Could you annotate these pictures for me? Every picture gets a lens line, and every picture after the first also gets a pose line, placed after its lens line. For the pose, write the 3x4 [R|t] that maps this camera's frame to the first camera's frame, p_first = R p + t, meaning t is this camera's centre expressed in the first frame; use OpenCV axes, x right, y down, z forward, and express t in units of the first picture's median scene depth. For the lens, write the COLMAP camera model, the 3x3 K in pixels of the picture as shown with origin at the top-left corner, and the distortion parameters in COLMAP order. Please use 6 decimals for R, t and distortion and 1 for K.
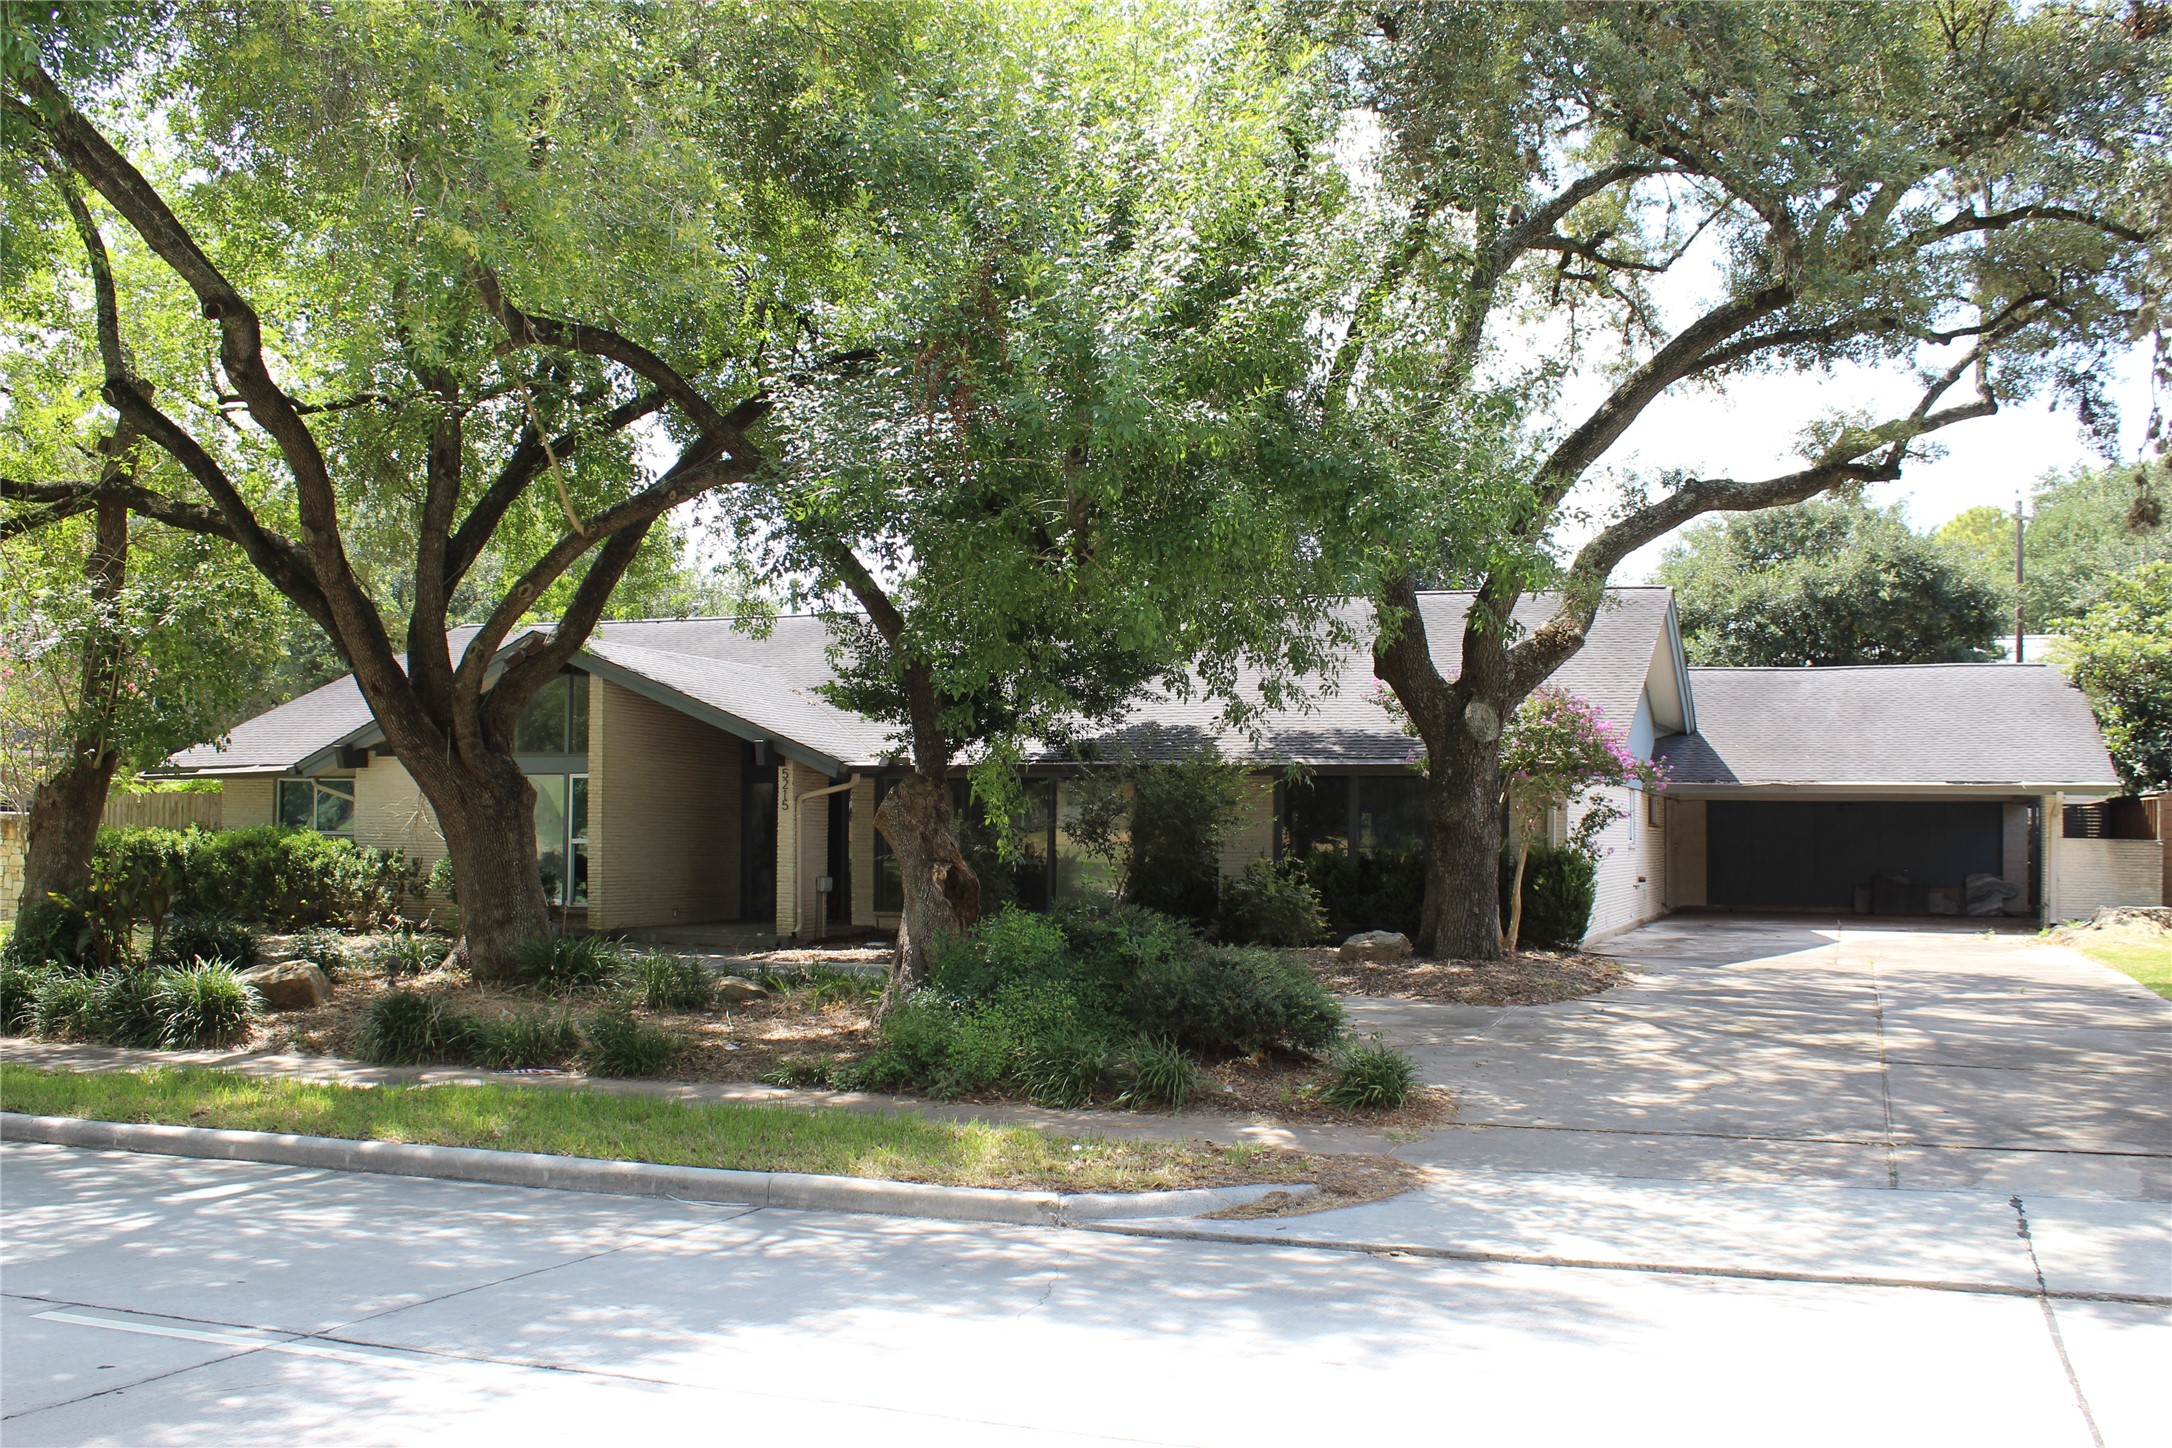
lens RADIAL K [[2173.0, 0, 977.5], [0, 2173.0, 717.9], [0, 0, 1]] dist [-0.162539, 0.155803]
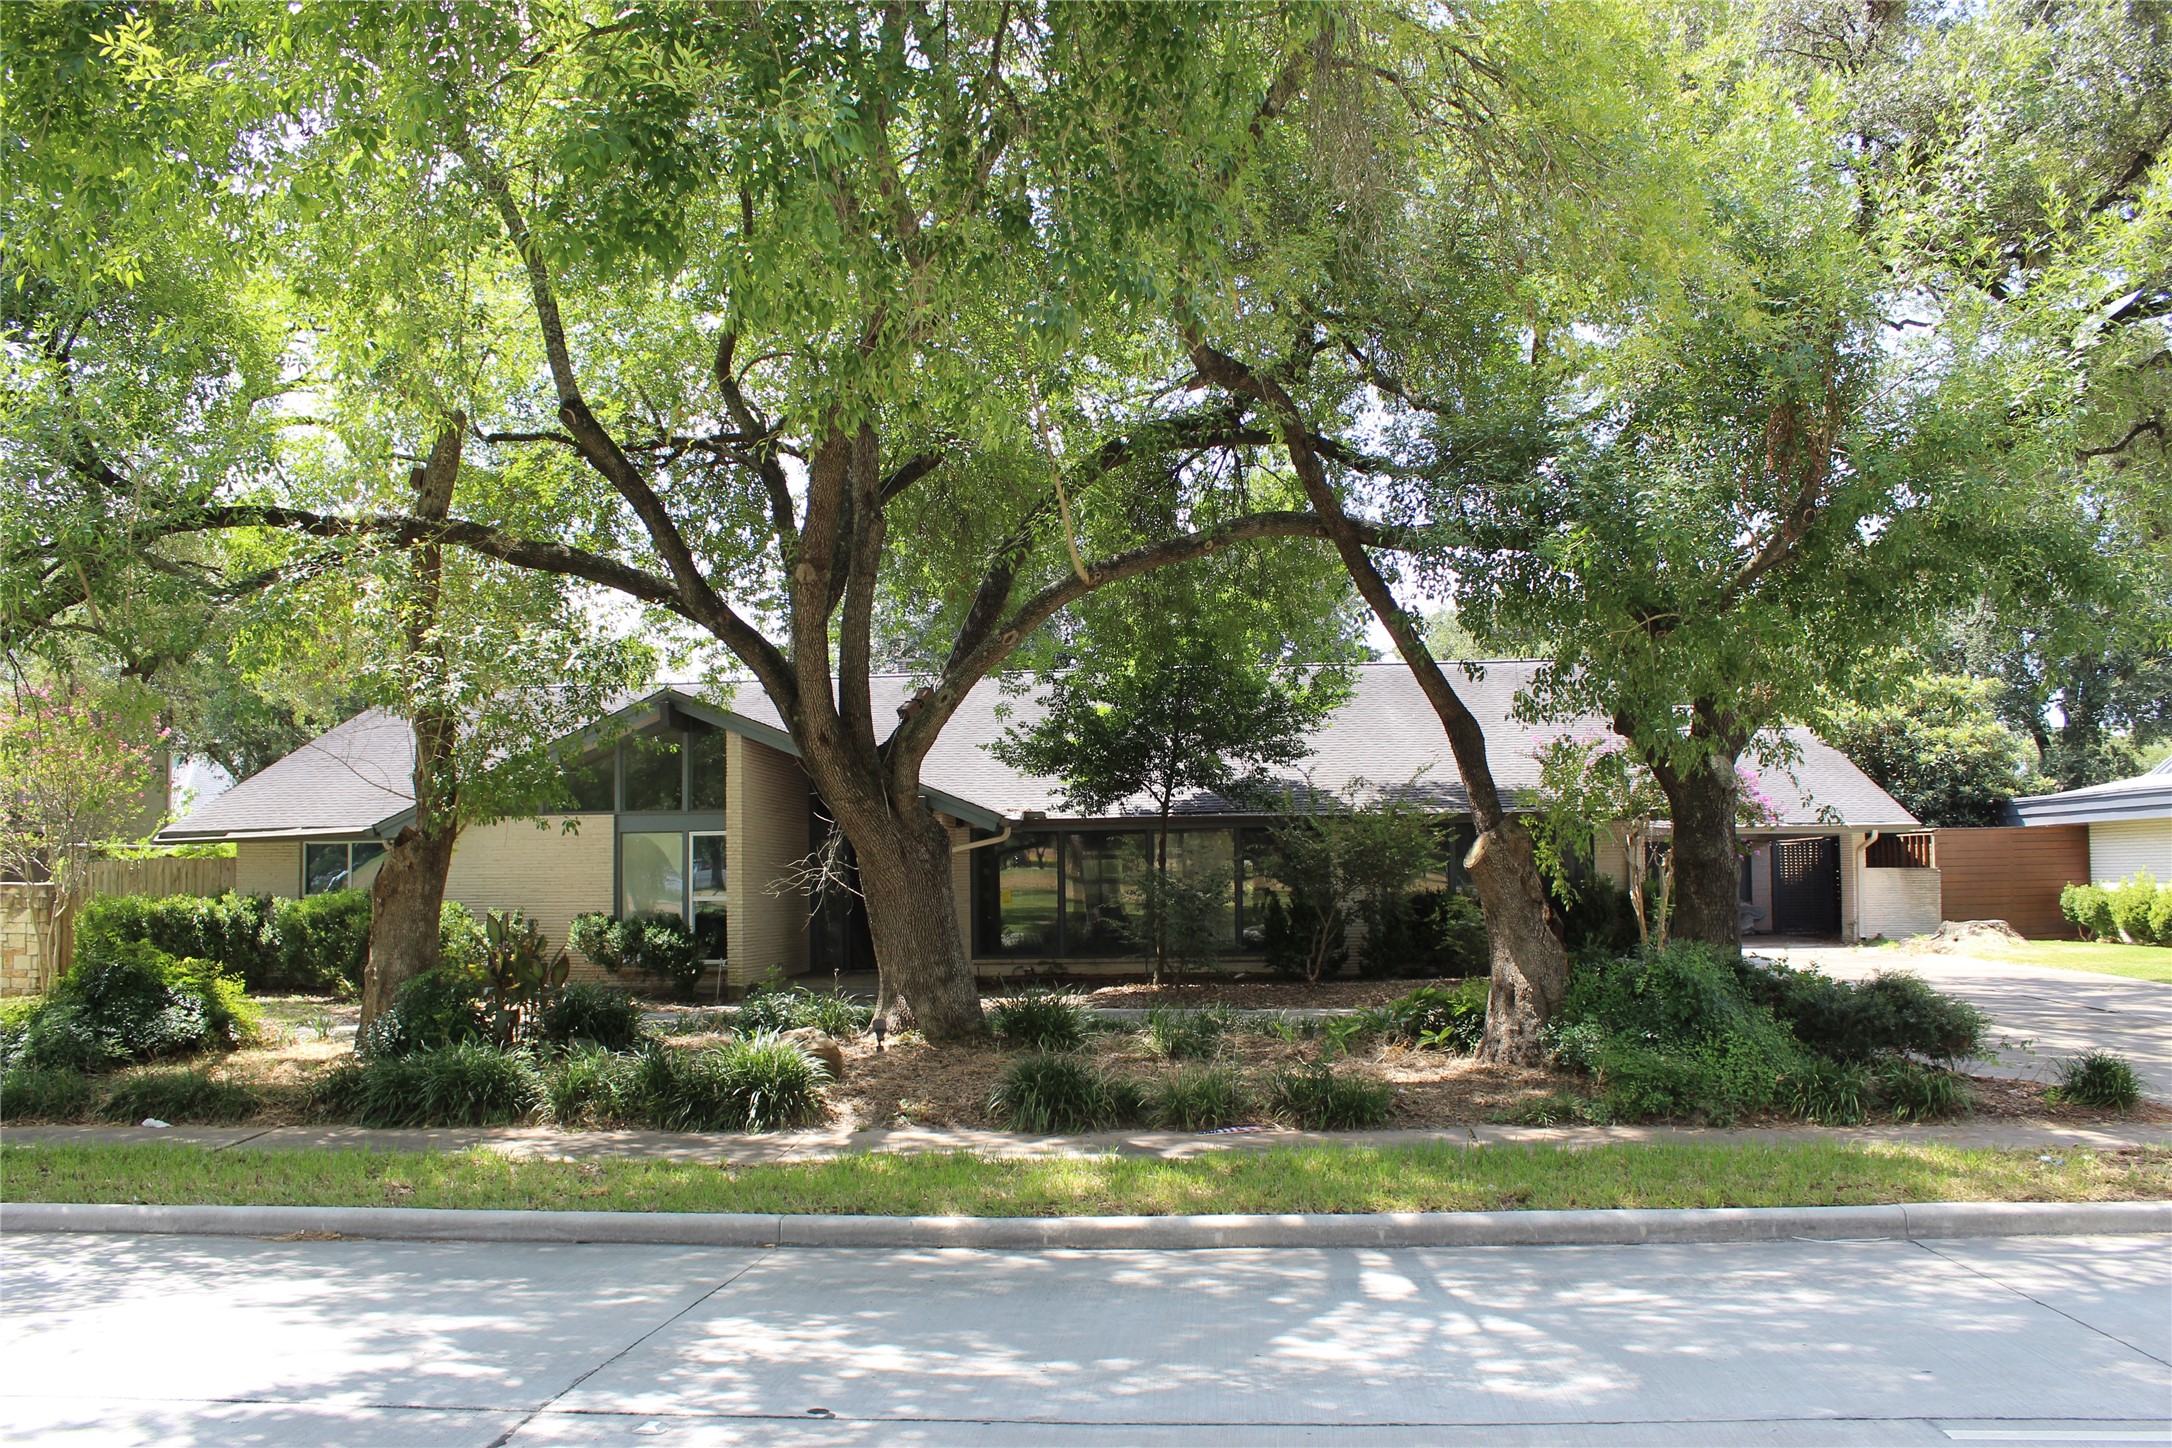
lens RADIAL K [[1915.0, 0, 1086.0], [0, 1915.0, 724.0], [0, 0, 1]] dist [-0.087944, 0.008252]
pose [[0.959704, 0.001395, 0.281011, -0.284035], [0.006937, 0.999565, -0.028653, 0.002621], [-0.280929, 0.029447, 0.959277, 0.100686]]
